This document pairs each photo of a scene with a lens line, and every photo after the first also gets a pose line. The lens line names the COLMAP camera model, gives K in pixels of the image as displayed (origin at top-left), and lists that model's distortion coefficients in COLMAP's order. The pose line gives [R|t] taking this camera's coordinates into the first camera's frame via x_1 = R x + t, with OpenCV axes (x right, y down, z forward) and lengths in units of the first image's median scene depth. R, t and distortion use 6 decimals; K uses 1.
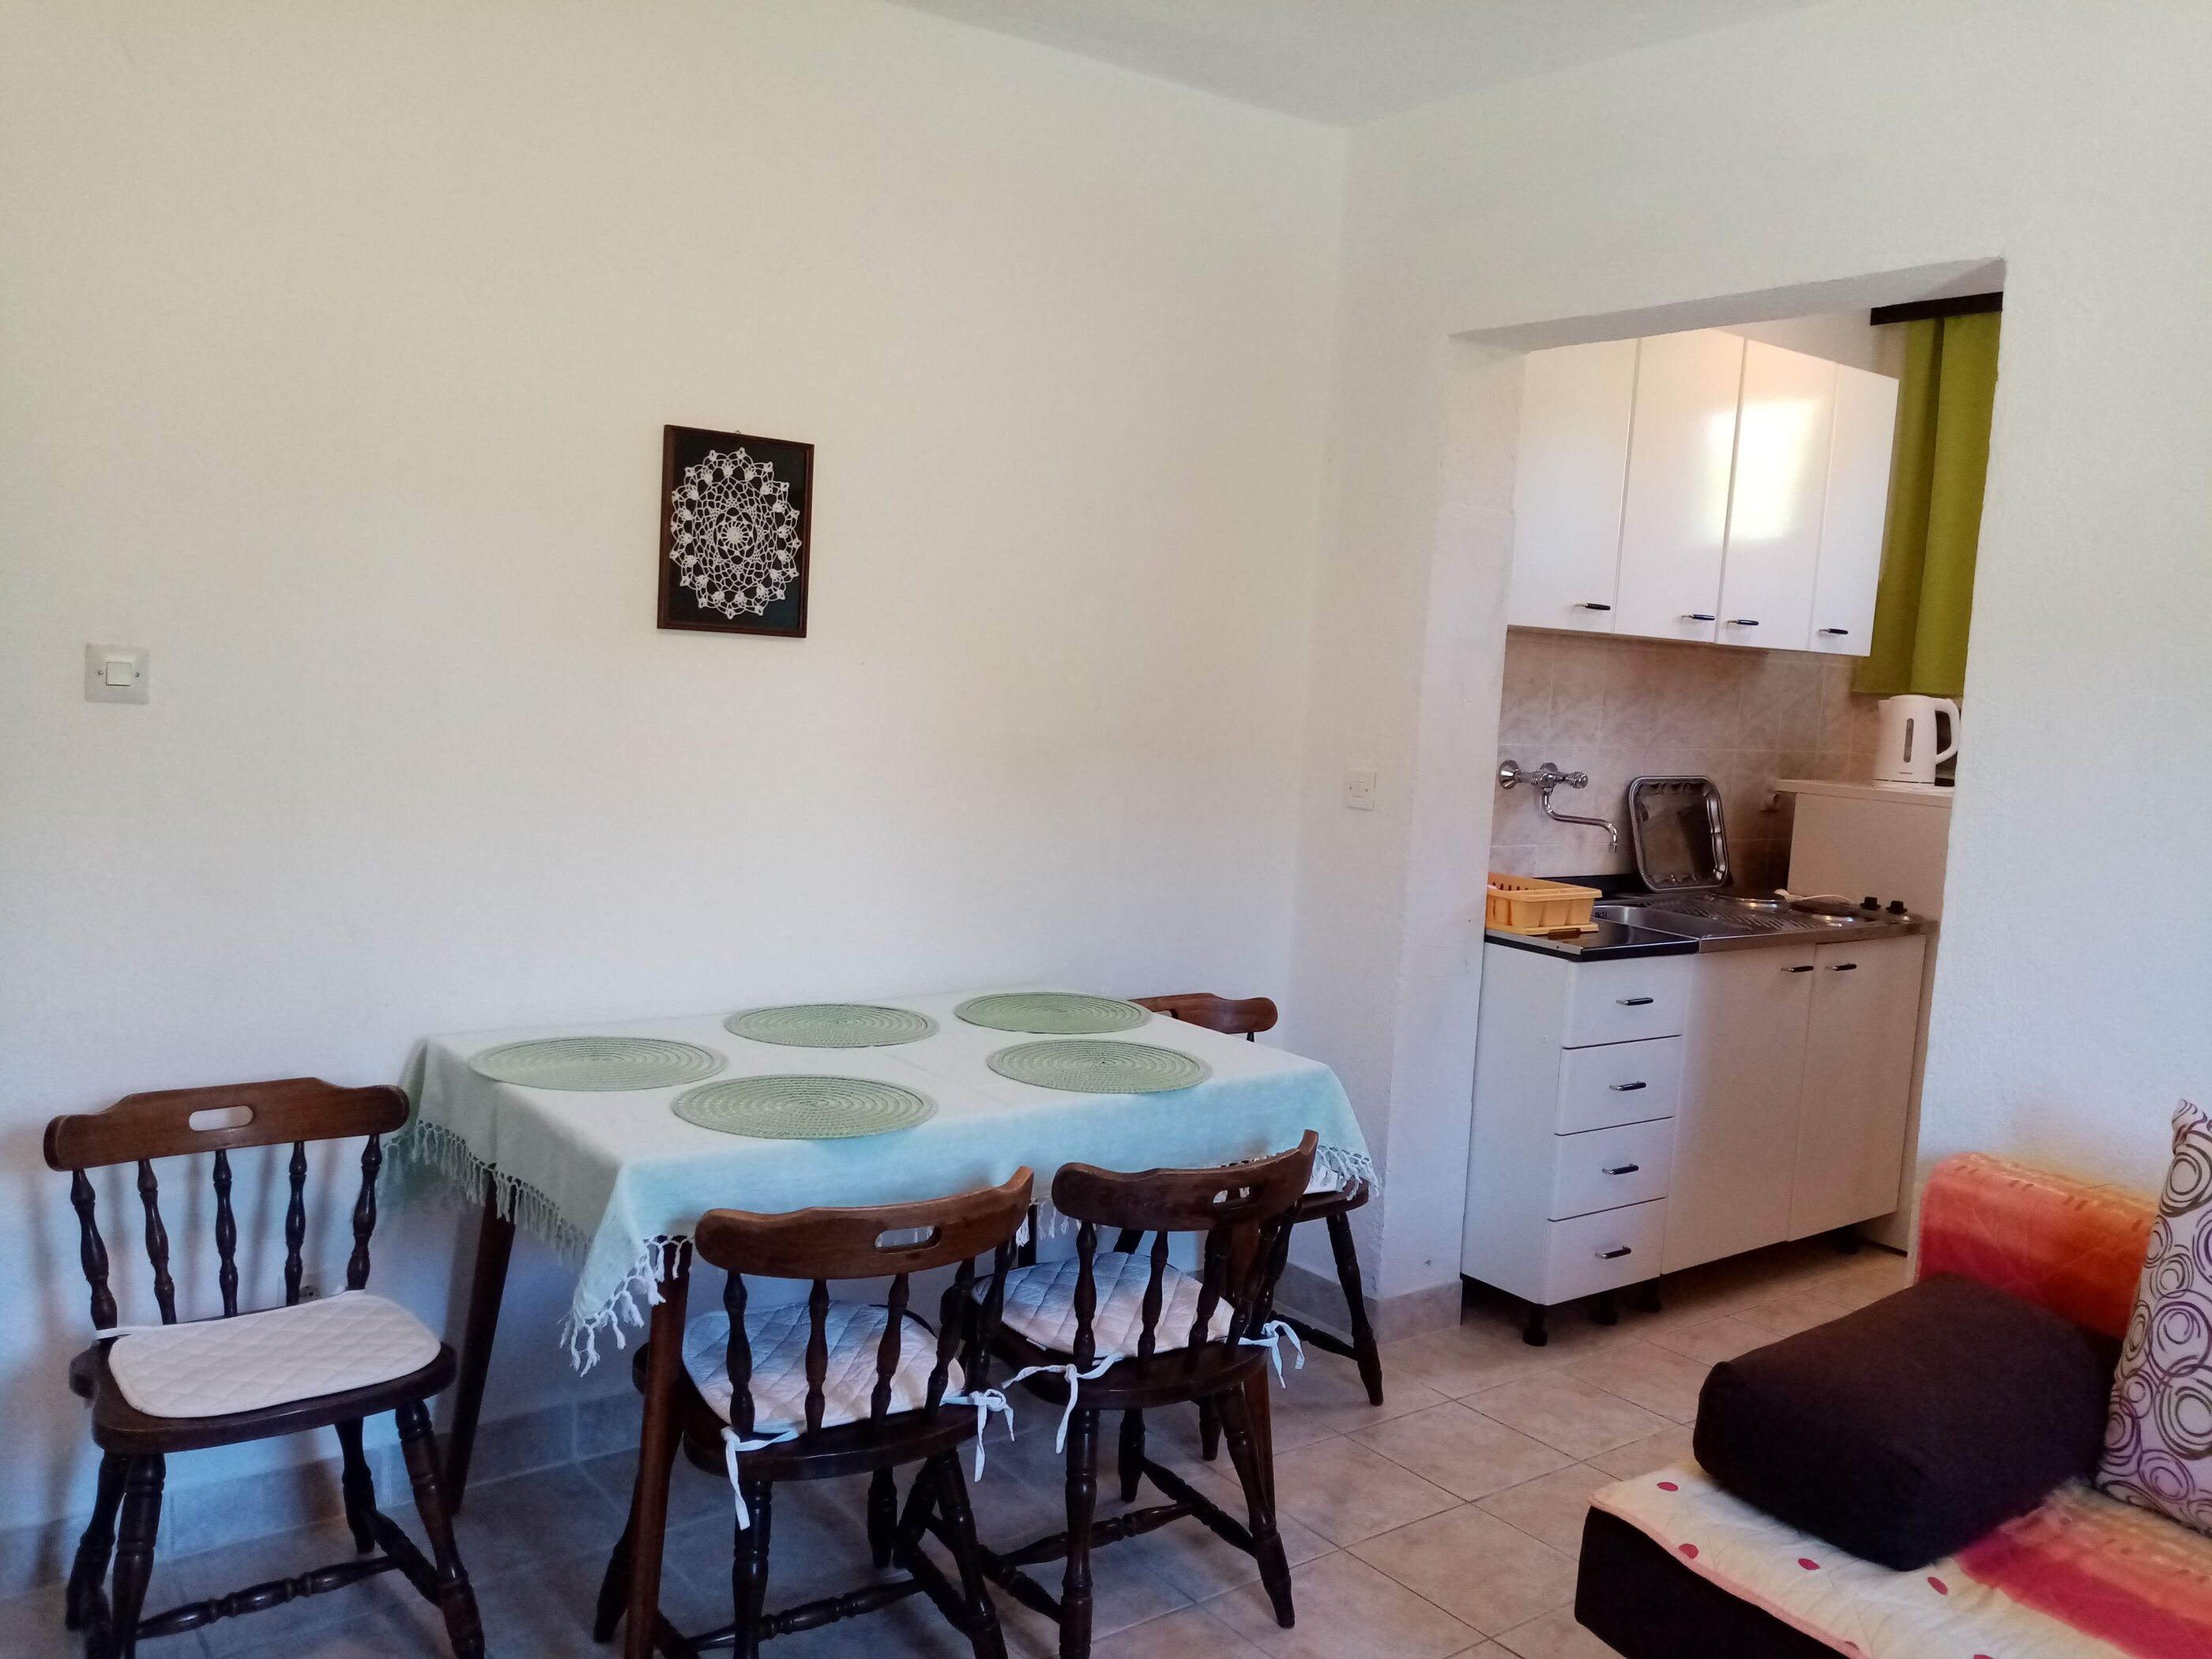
lens RADIAL K [[1672.4, 0, 1103.2], [0, 1672.4, 862.1], [0, 0, 1]] dist [0.006535, -0.069133]
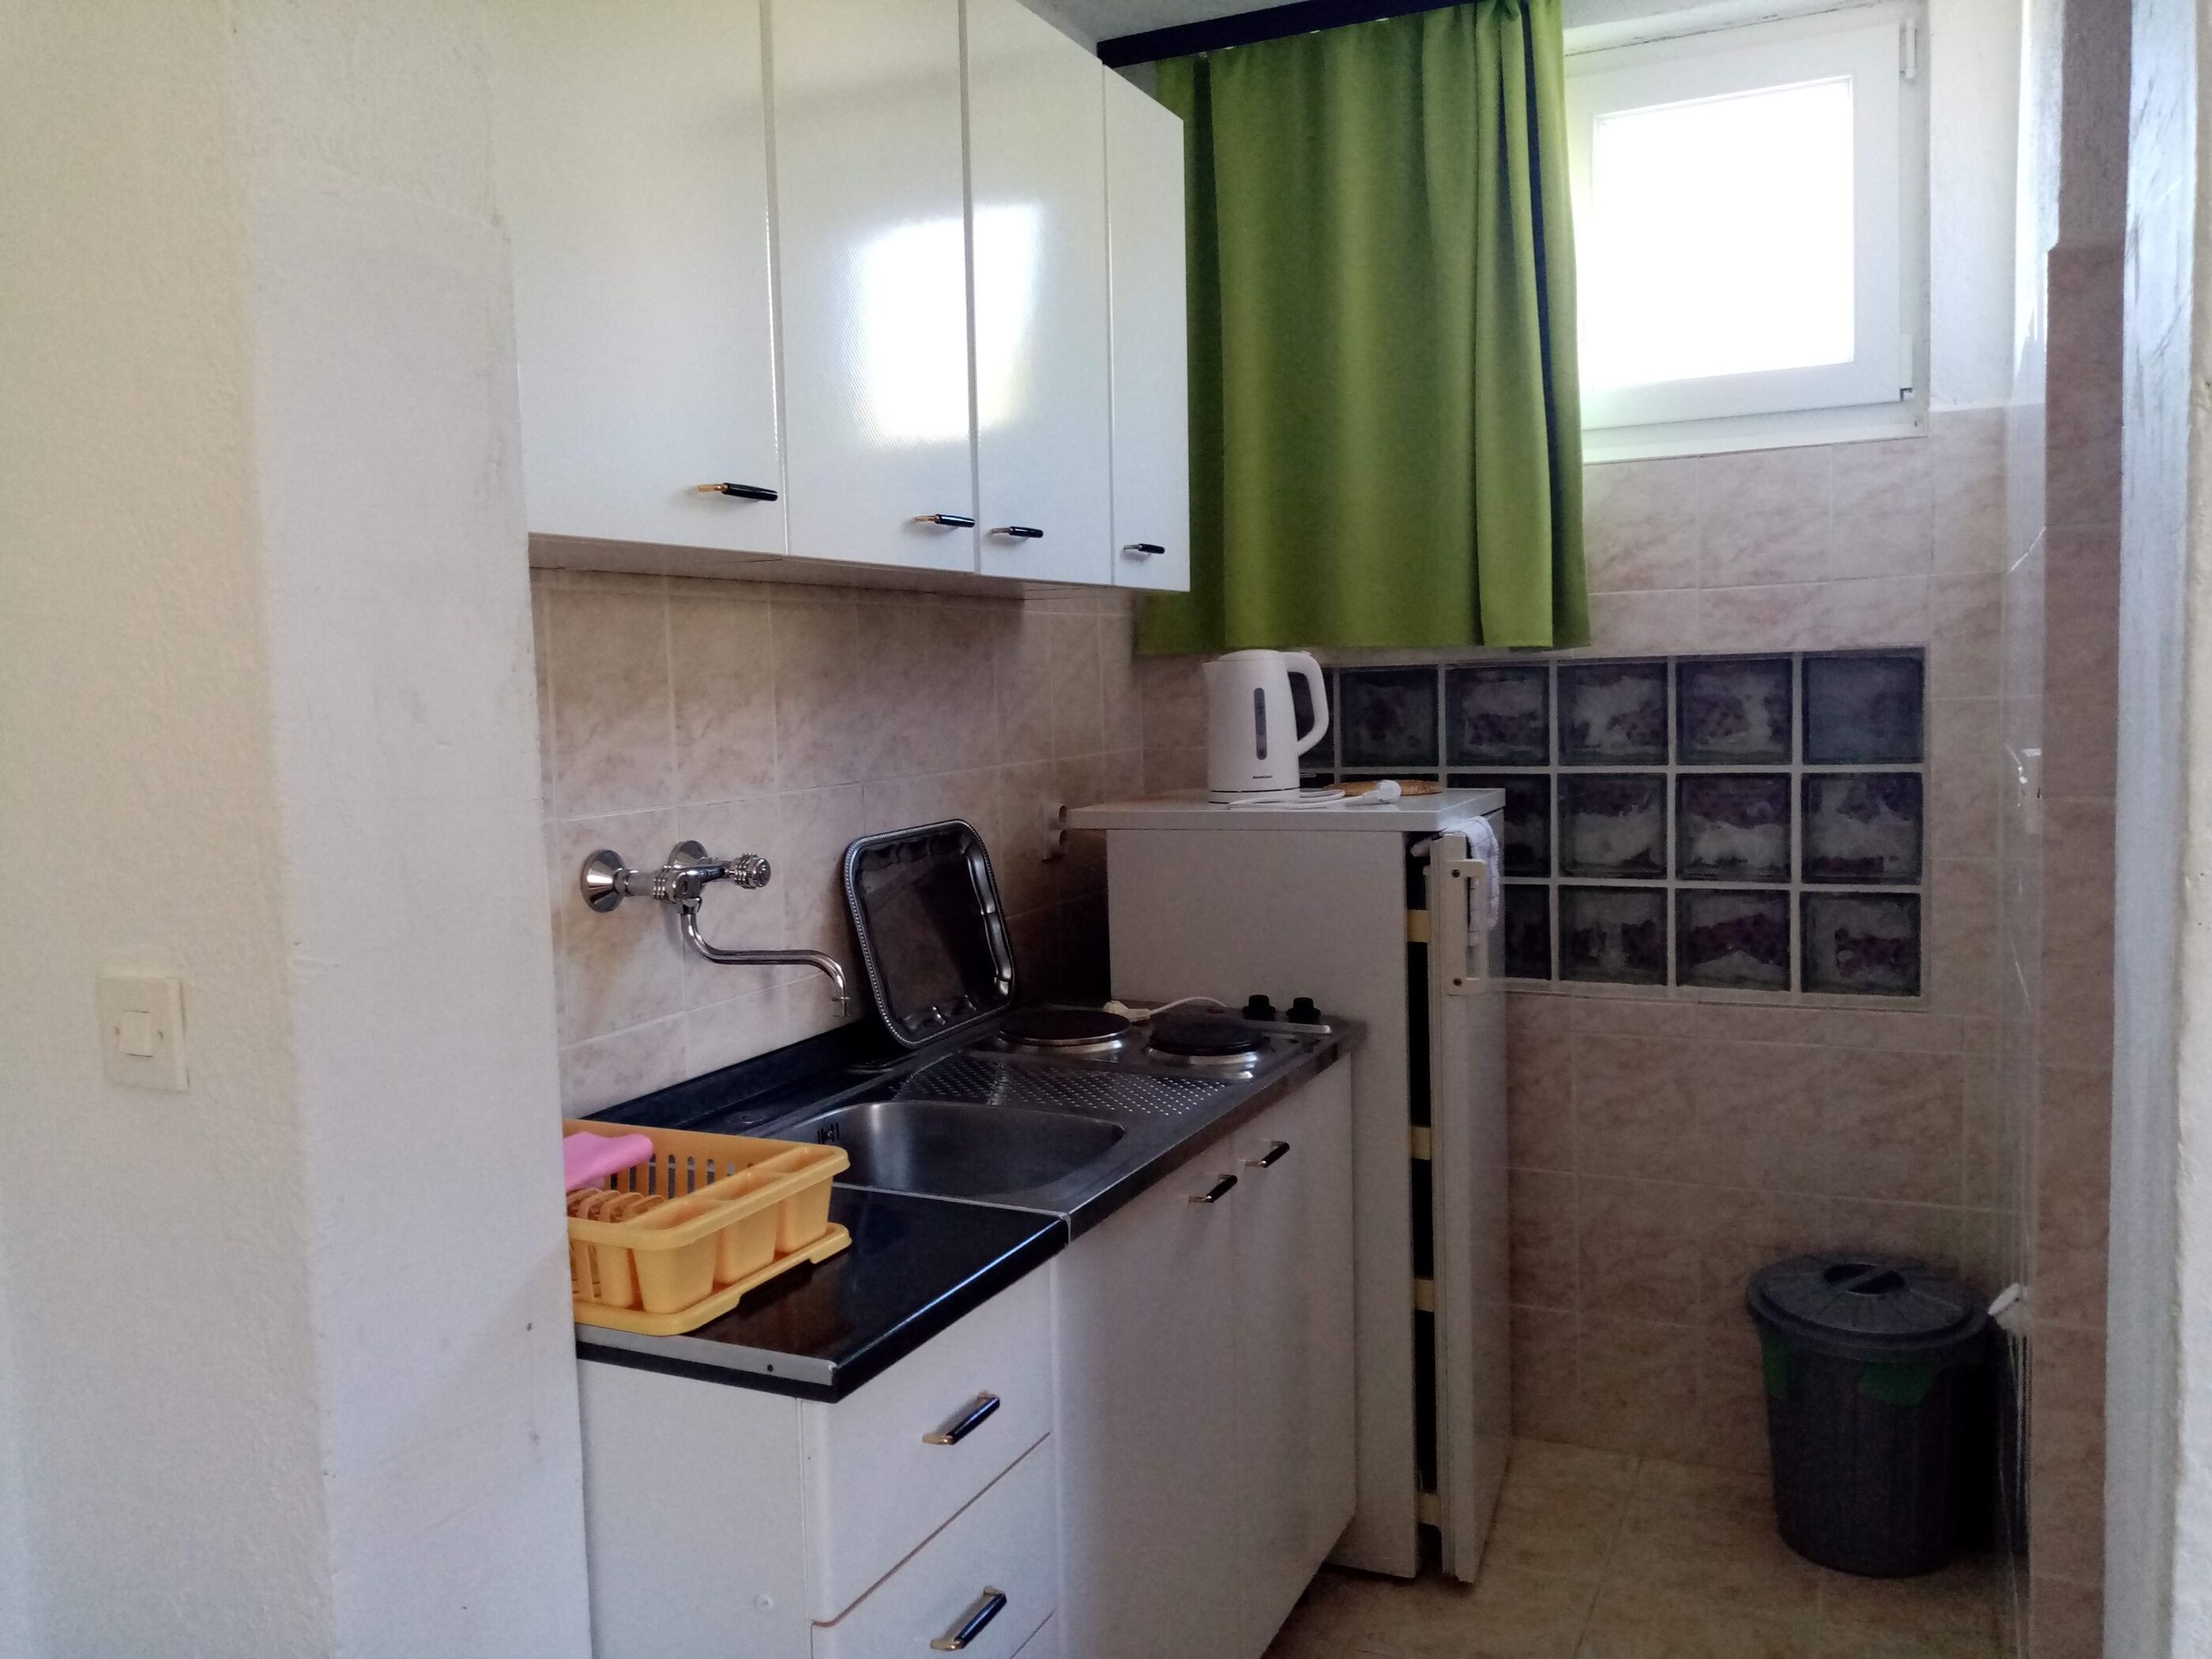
lens RADIAL K [[1801.0, 0, 1040.4], [0, 1801.0, 823.2], [0, 0, 1]] dist [0.002709, -0.007623]
pose [[0.894884, -0.115380, 0.431126, 0.135912], [0.129561, 0.991565, -0.003562, -0.050064], [-0.427078, 0.059045, 0.902285, 0.492606]]
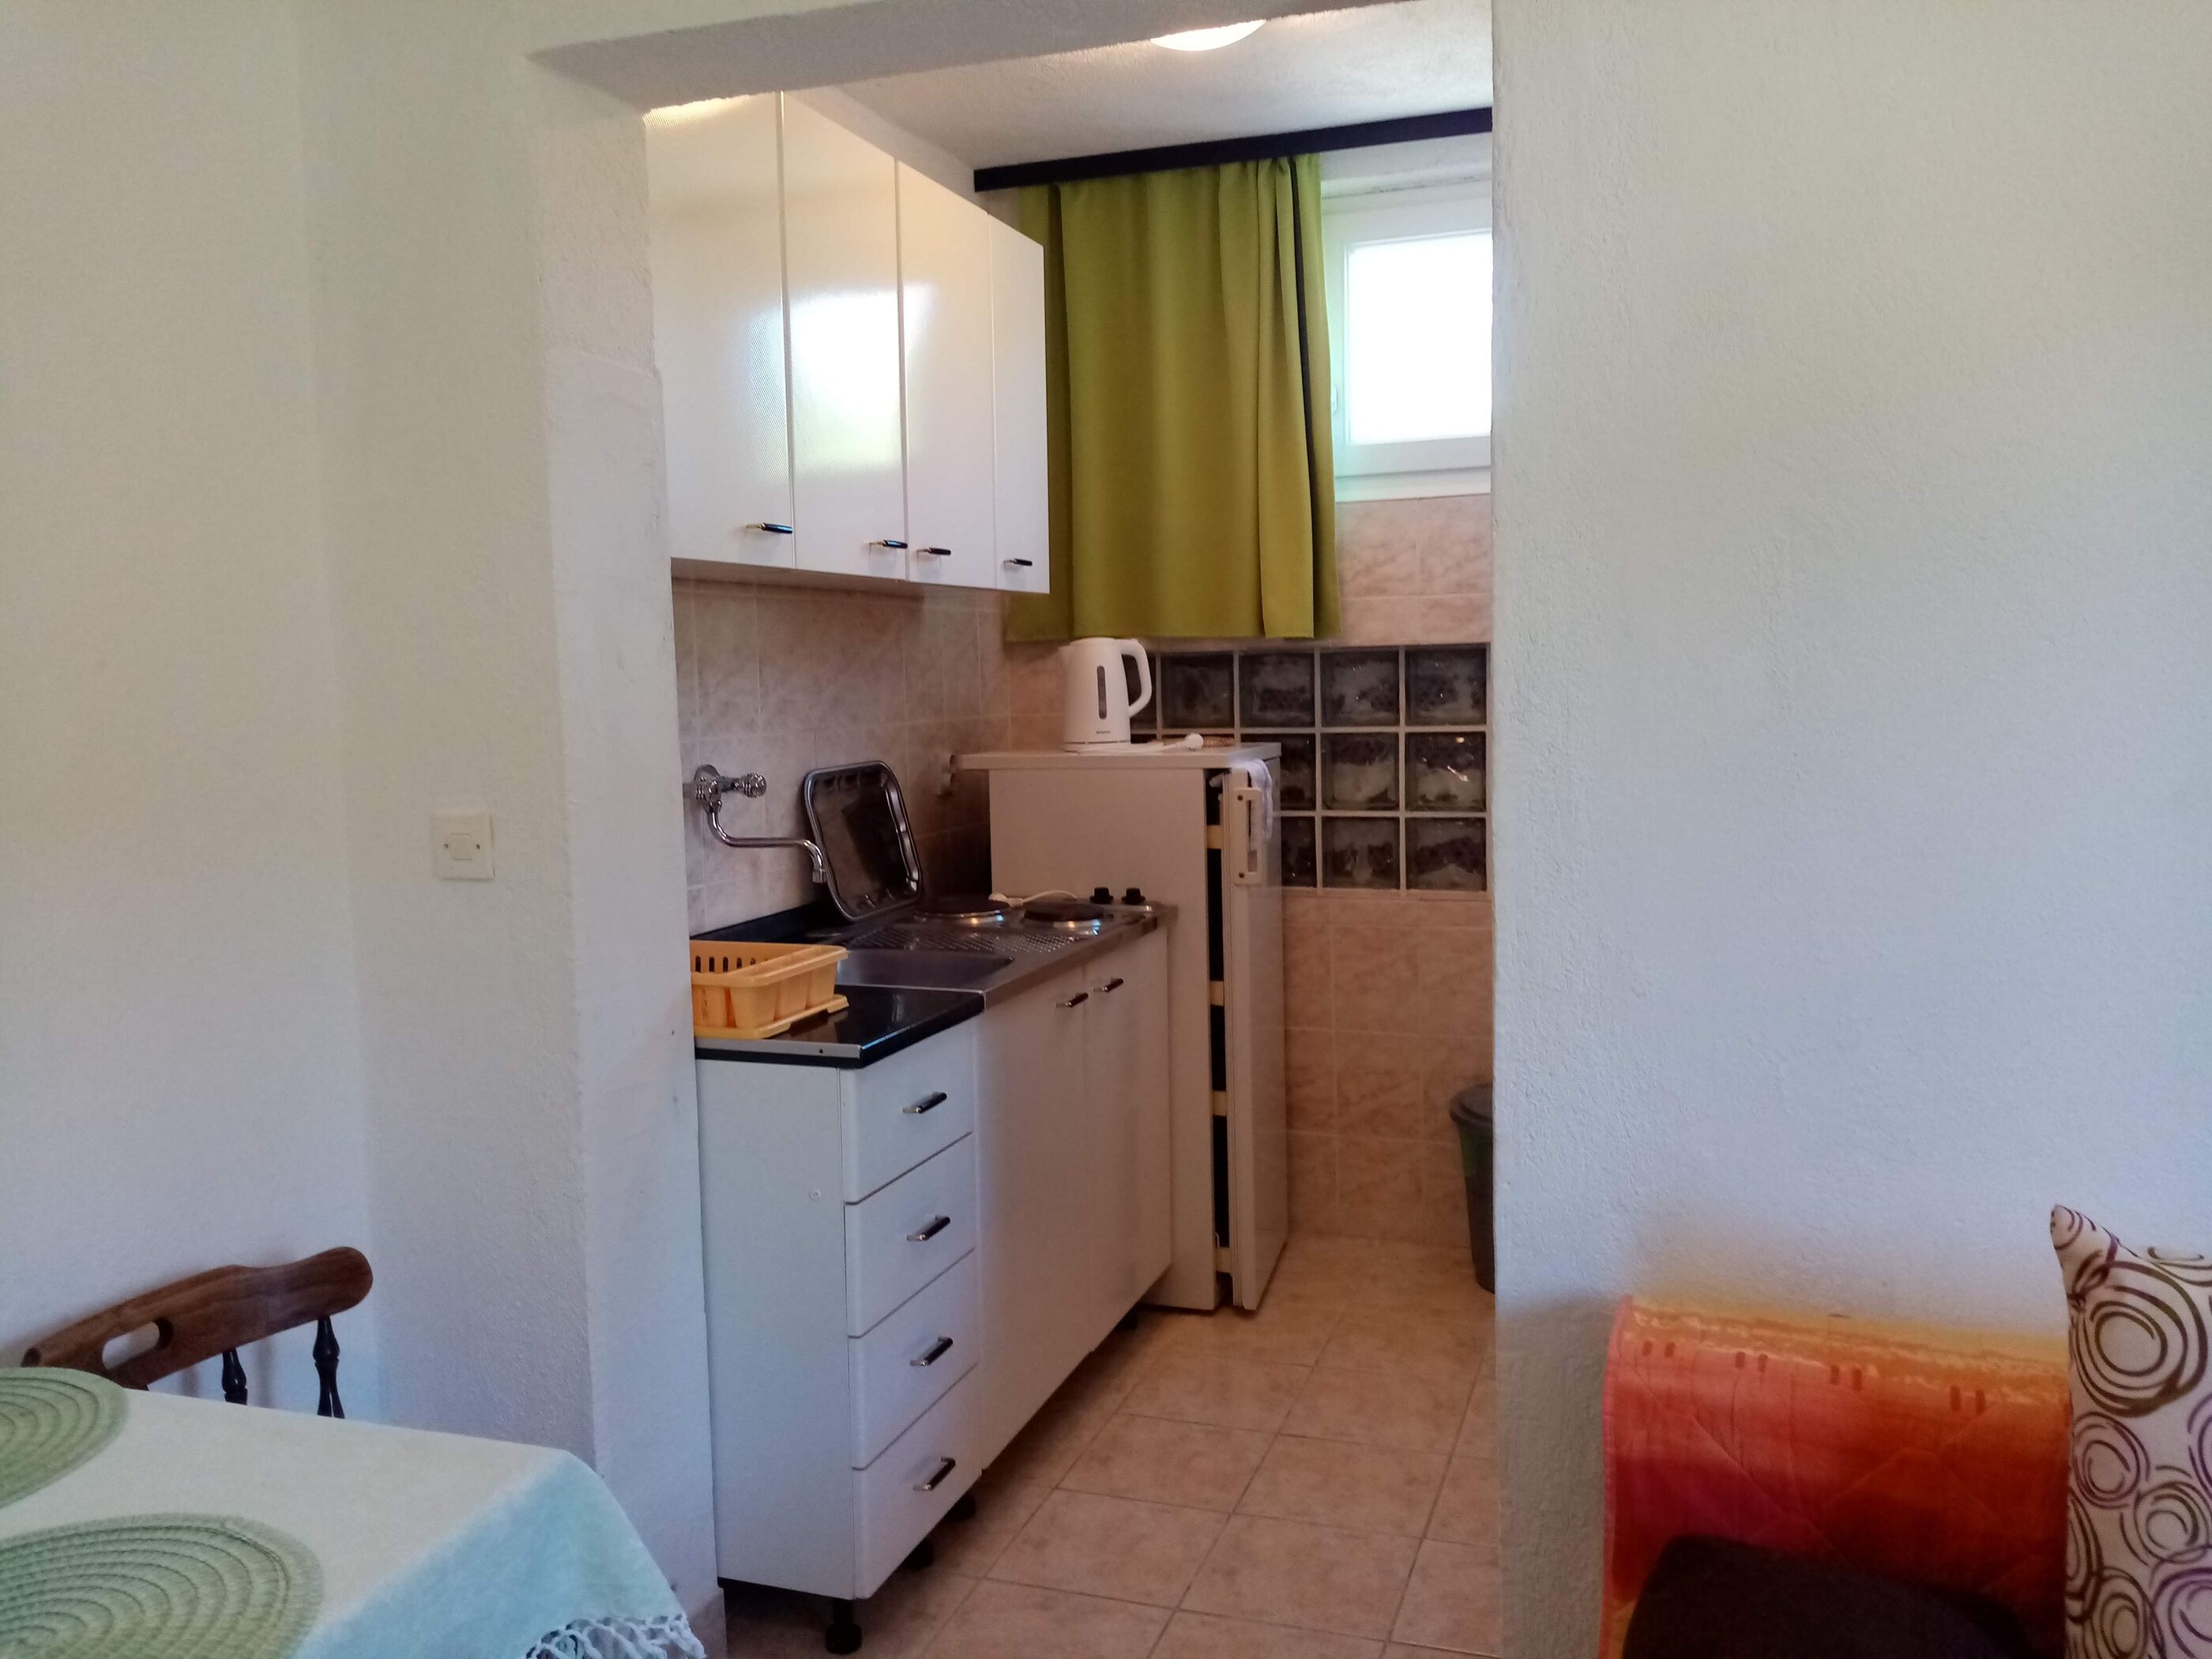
lens RADIAL K [[1761.8, 0, 1106.0], [0, 1761.8, 829.5], [0, 0, 1]] dist [0.029890, -0.012909]
pose [[0.832361, -0.122656, 0.540491, 0.006638], [0.131447, 0.991068, 0.022479, -0.027963], [-0.538420, 0.052335, 0.841050, 0.301947]]
